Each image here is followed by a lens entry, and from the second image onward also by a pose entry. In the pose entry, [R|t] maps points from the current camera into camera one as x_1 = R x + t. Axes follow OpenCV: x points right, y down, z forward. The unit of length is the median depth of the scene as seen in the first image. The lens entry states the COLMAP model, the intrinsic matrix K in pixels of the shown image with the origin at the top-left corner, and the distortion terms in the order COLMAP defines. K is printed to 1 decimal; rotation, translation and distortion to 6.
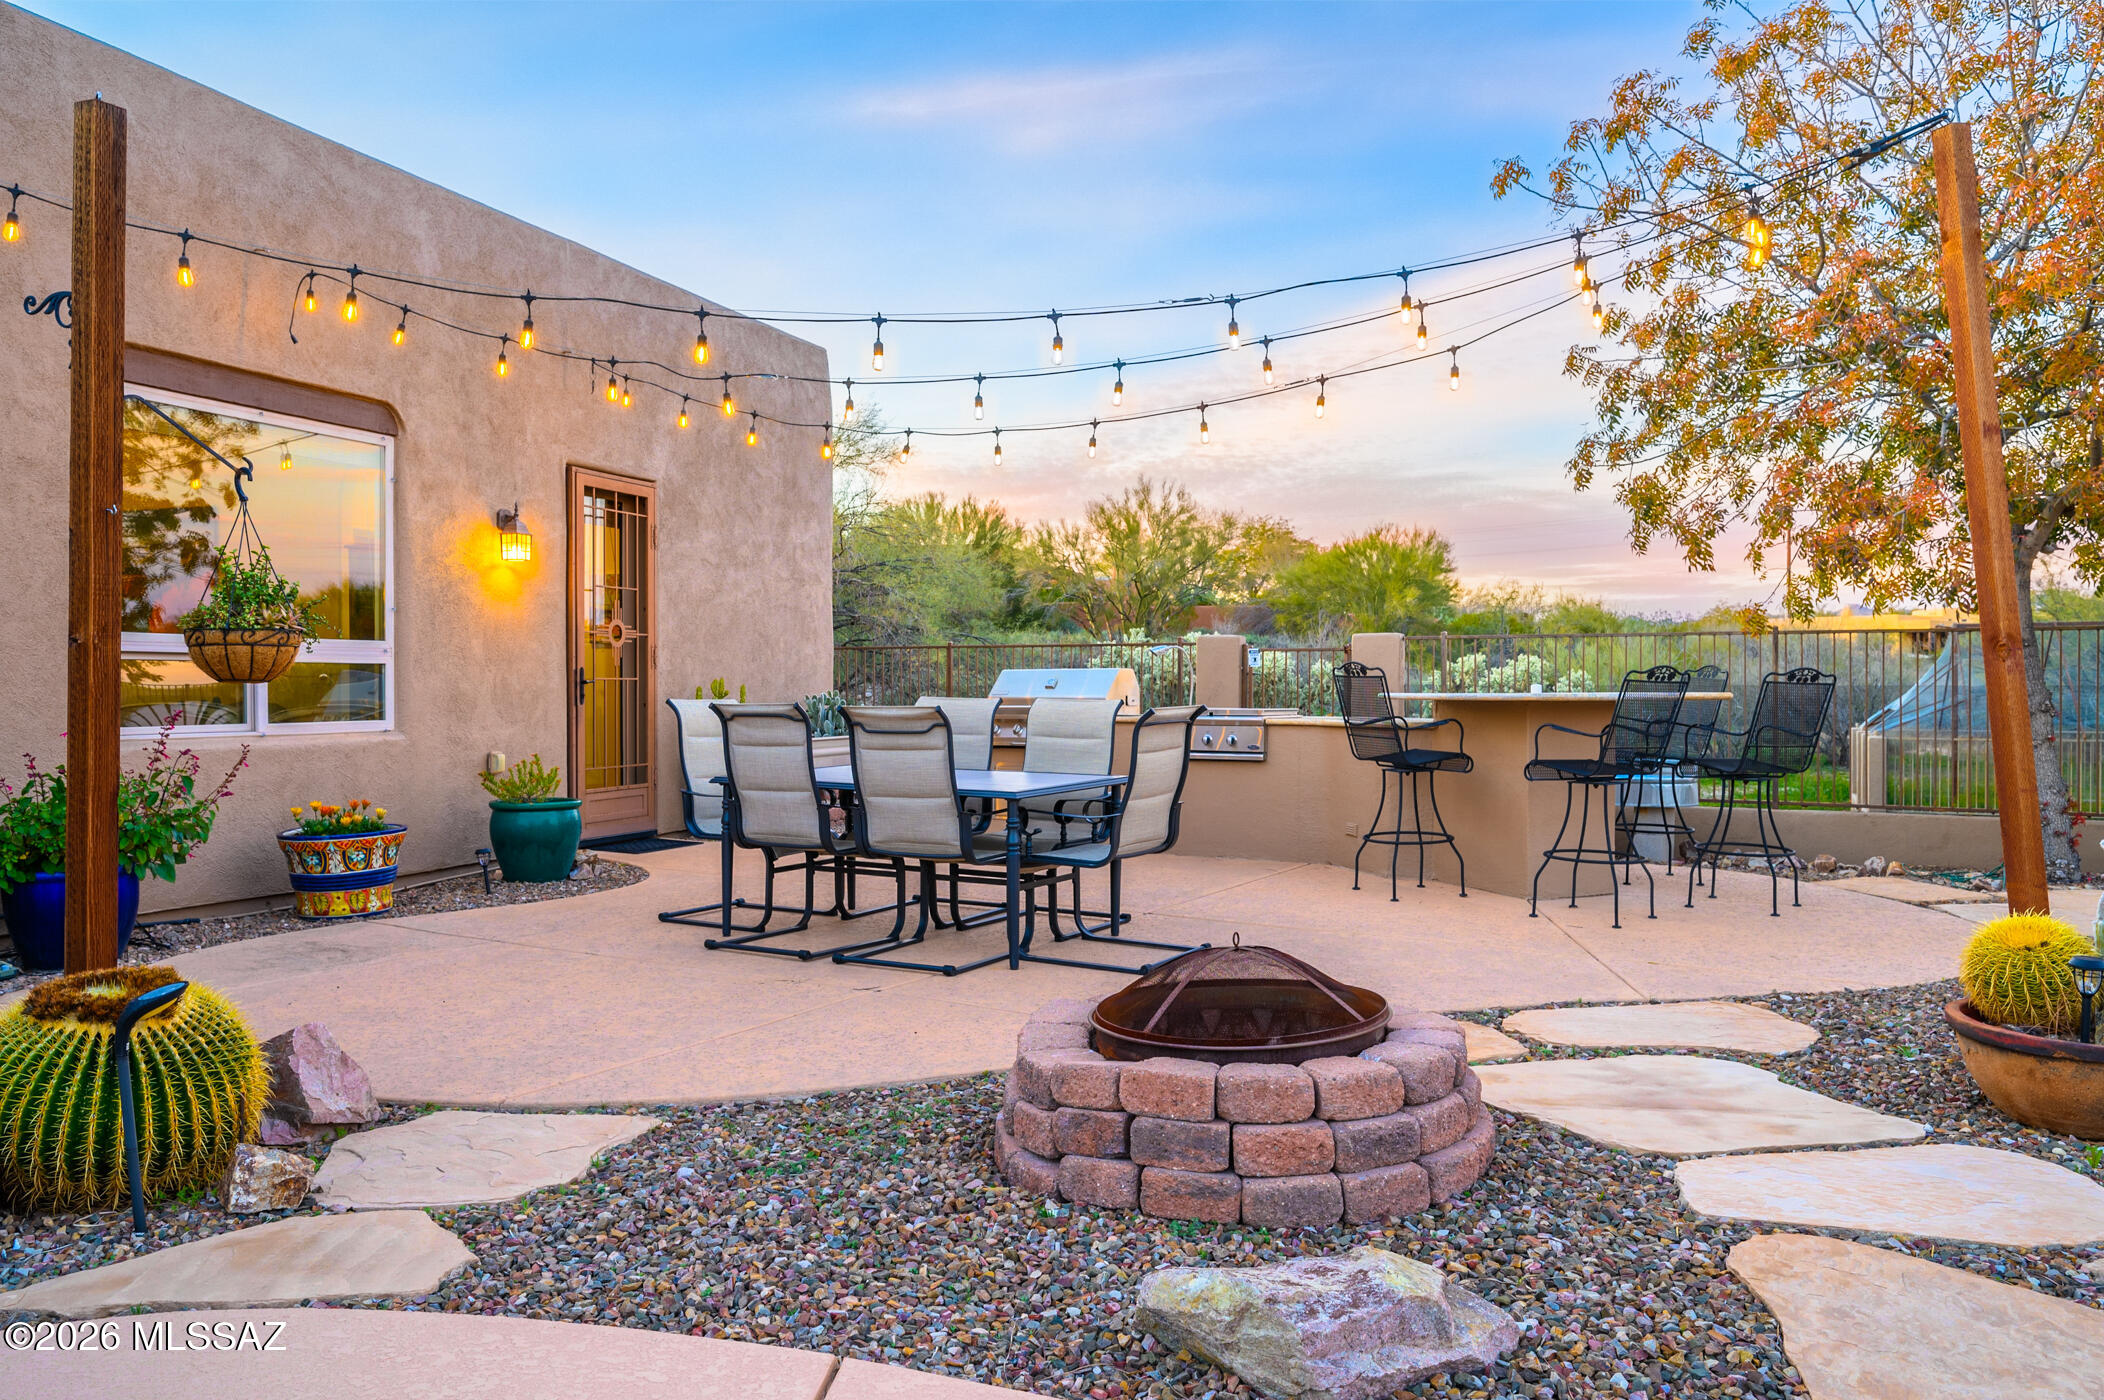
lens RADIAL K [[1592.3, 0, 1062.8], [0, 1592.3, 707.6], [0, 0, 1]] dist [0.003854, -0.001232]
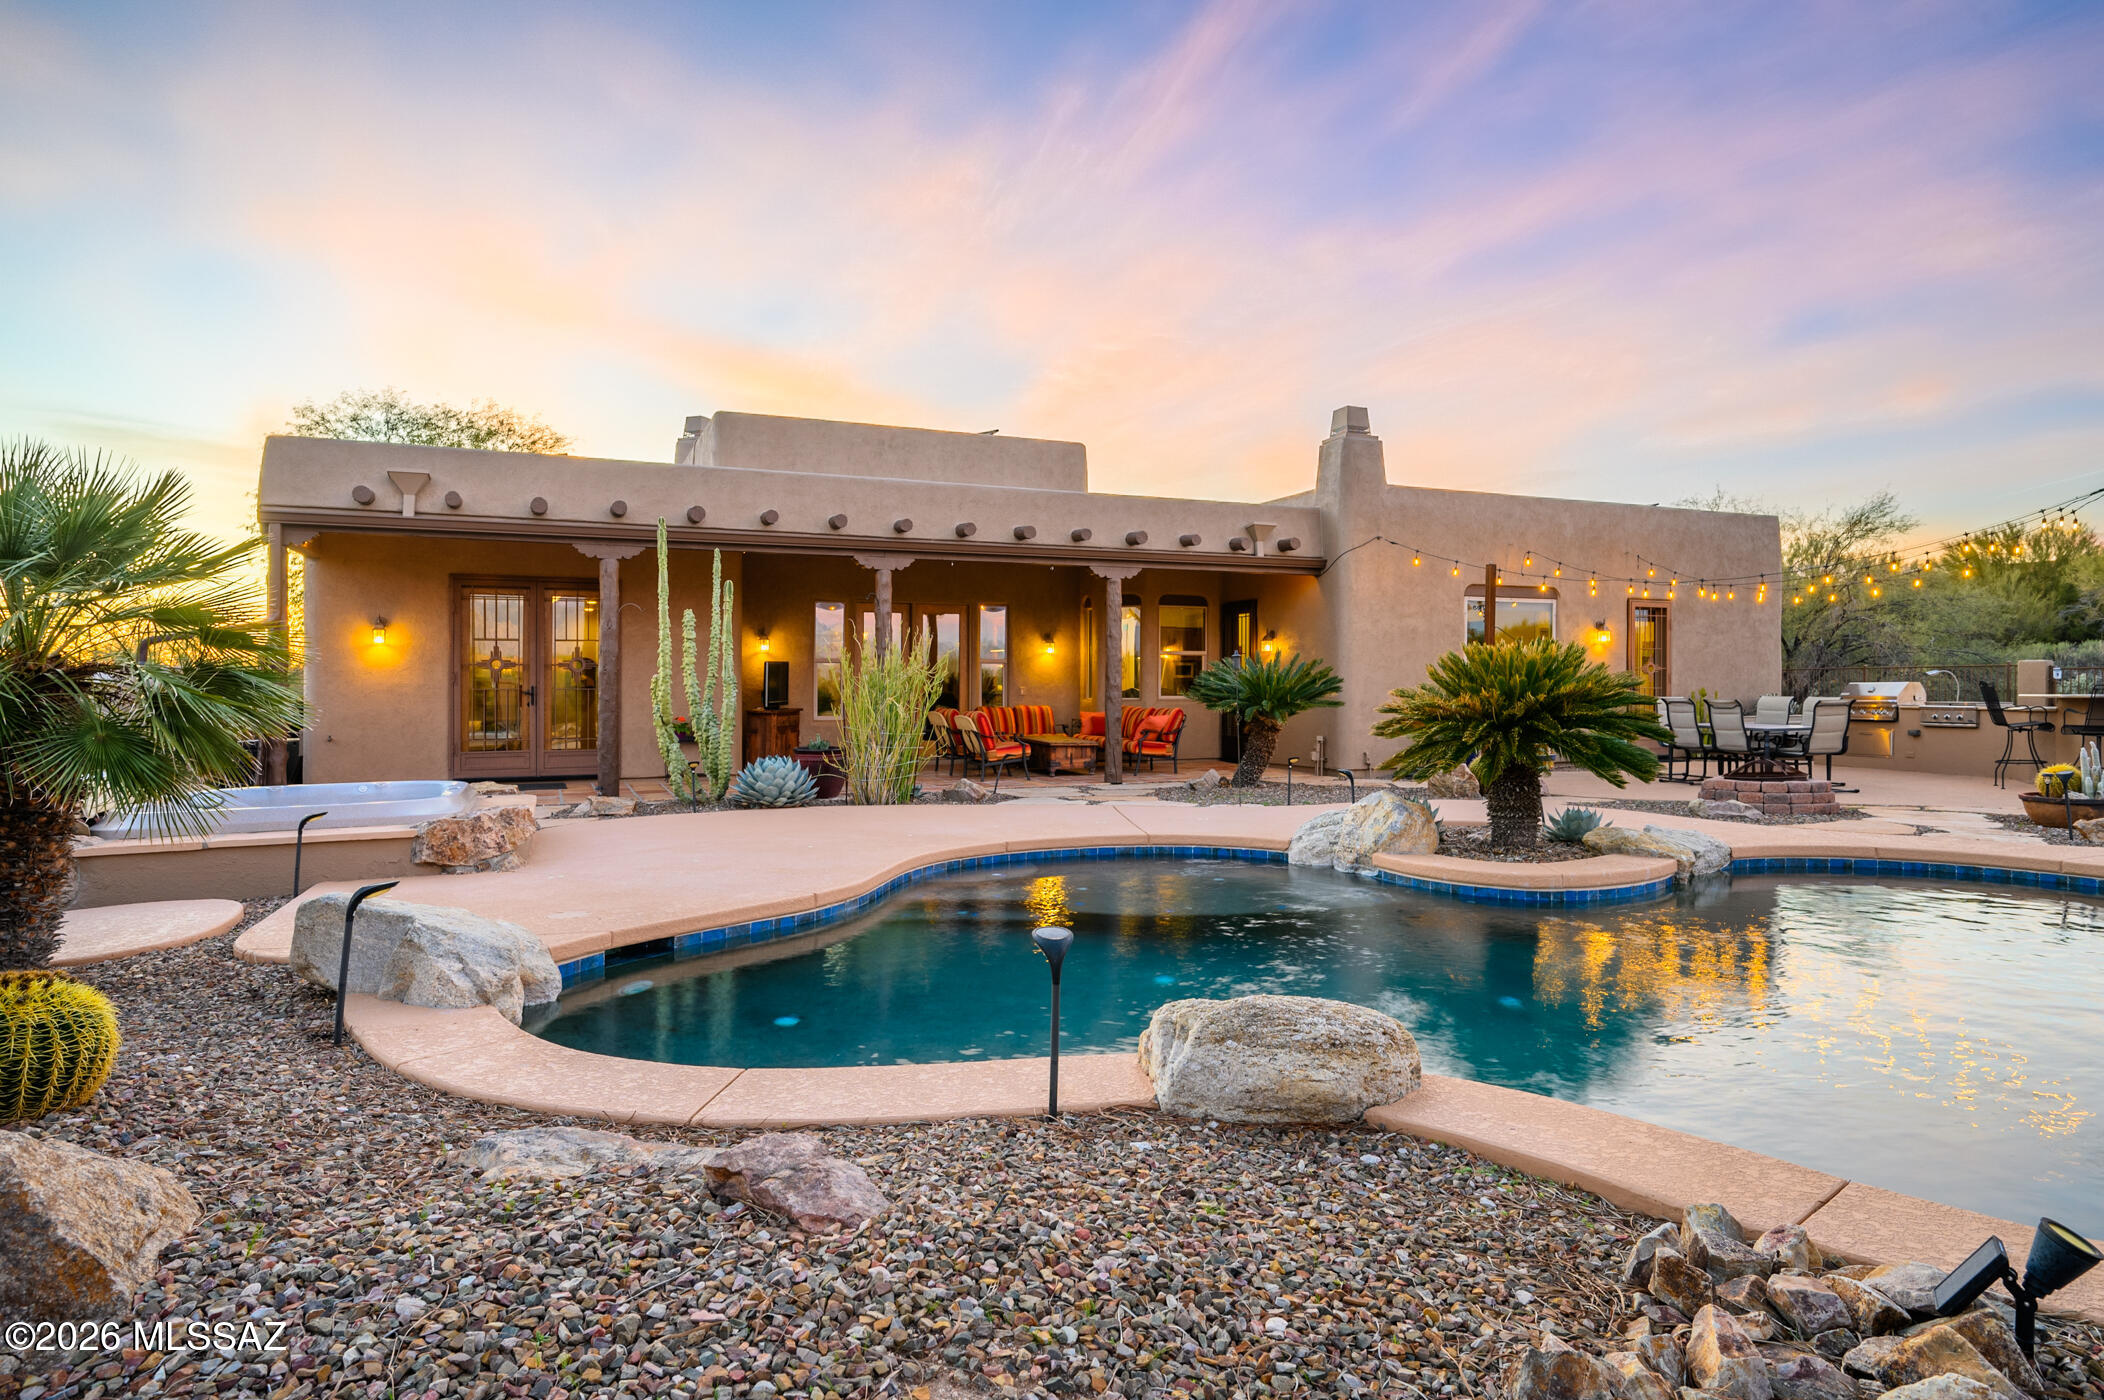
lens RADIAL K [[1209.7, 0, 1081.6], [0, 1209.7, 705.4], [0, 0, 1]] dist [0.004586, 0.000654]
pose [[0.717491, 0.008024, -0.696522, 0.352561], [-0.006750, 0.999967, 0.004566, 0.004857], [0.696535, 0.001425, 0.717521, -0.838825]]
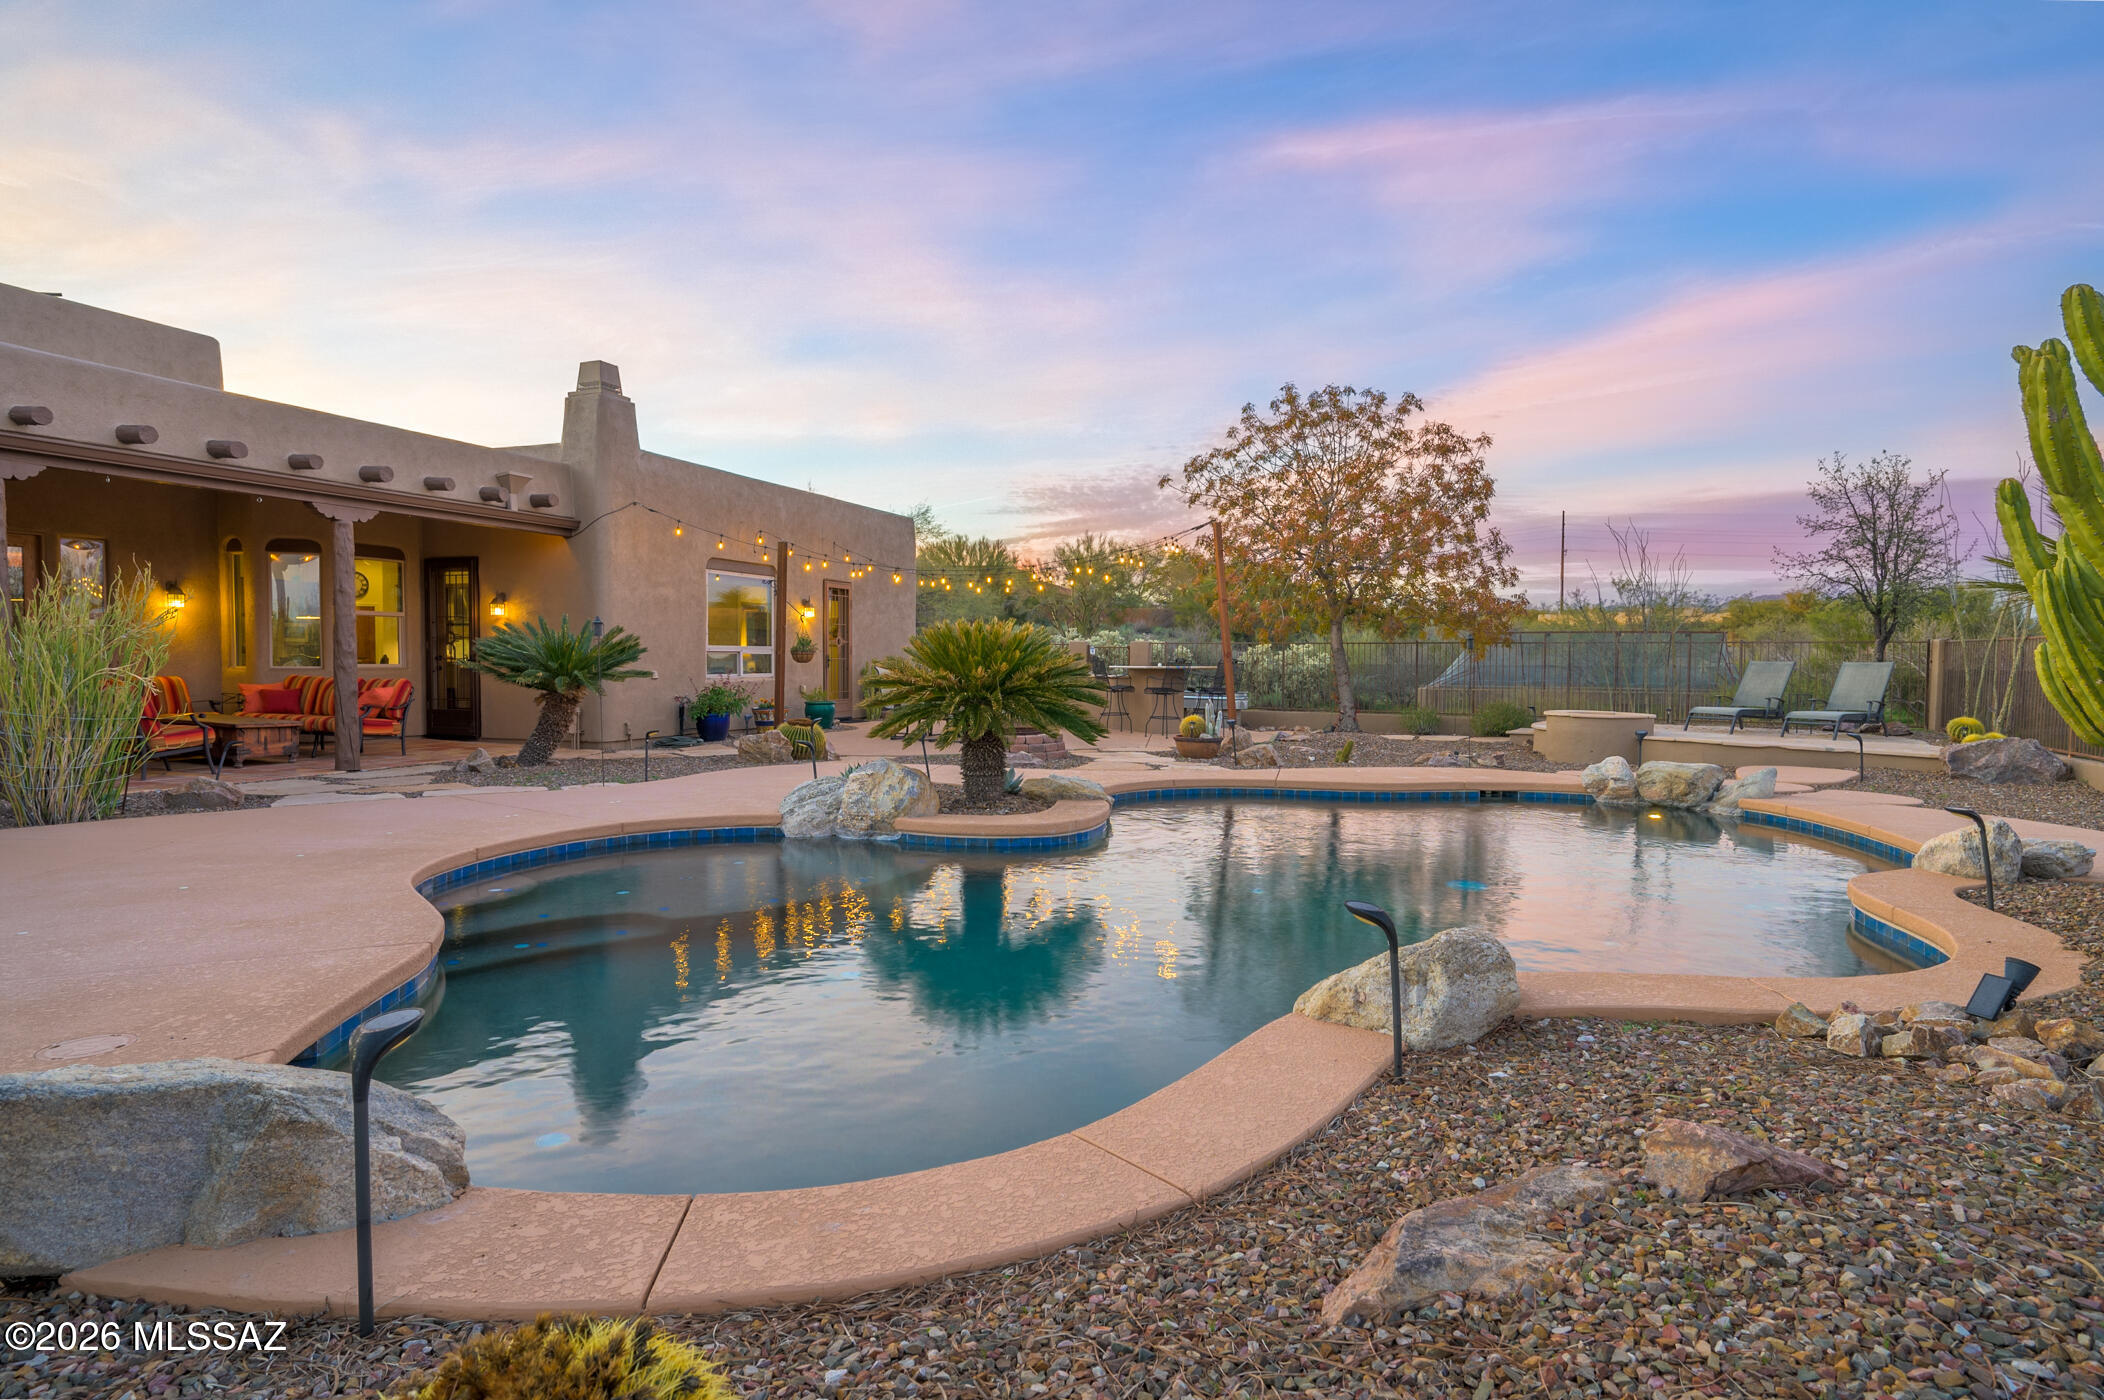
lens RADIAL K [[1130.1, 0, 1102.1], [0, 1130.1, 725.3], [0, 0, 1]] dist [-0.000151, 0.000728]
pose [[0.999010, 0.005195, 0.044172, 0.076263], [-0.007221, 0.998923, 0.045840, 0.003292], [-0.043887, -0.046113, 0.997972, -0.909867]]
